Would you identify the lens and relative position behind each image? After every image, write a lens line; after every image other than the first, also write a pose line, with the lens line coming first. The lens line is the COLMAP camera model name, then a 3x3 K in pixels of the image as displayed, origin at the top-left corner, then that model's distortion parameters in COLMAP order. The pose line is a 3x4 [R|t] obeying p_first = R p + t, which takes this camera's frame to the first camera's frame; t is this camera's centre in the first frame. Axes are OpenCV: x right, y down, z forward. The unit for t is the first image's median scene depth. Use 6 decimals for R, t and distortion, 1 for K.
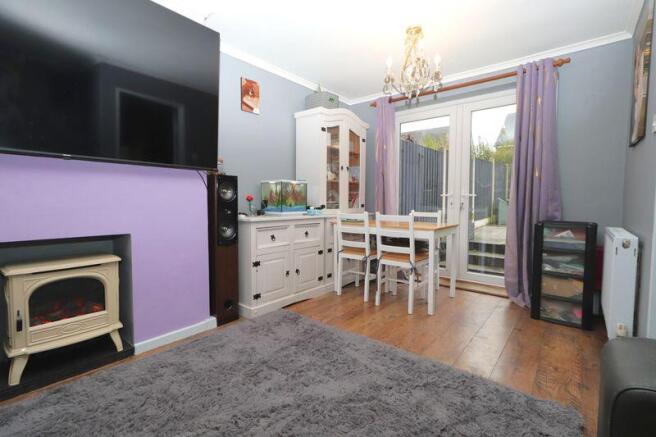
lens RADIAL K [[306.5, 0, 327.6], [0, 306.5, 219.8], [0, 0, 1]] dist [0.002195, 0.000345]
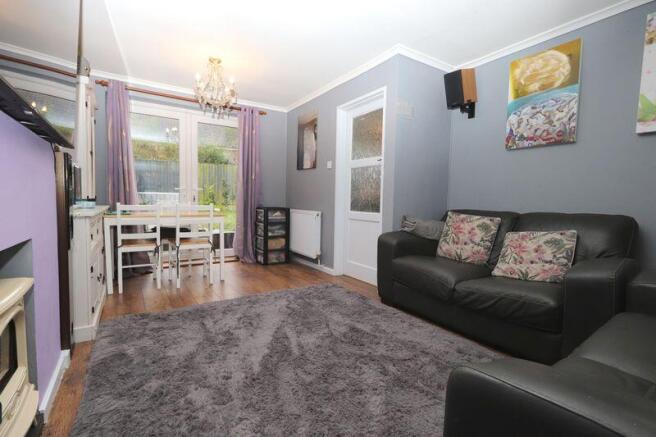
lens RADIAL K [[307.3, 0, 328.9], [0, 307.3, 217.7], [0, 0, 1]] dist [0.005978, 0.000924]
pose [[0.282796, -0.058169, 0.957415, -0.596543], [0.024572, 0.998271, 0.053393, -0.013804], [-0.958865, 0.008426, 0.283737, 0.132650]]
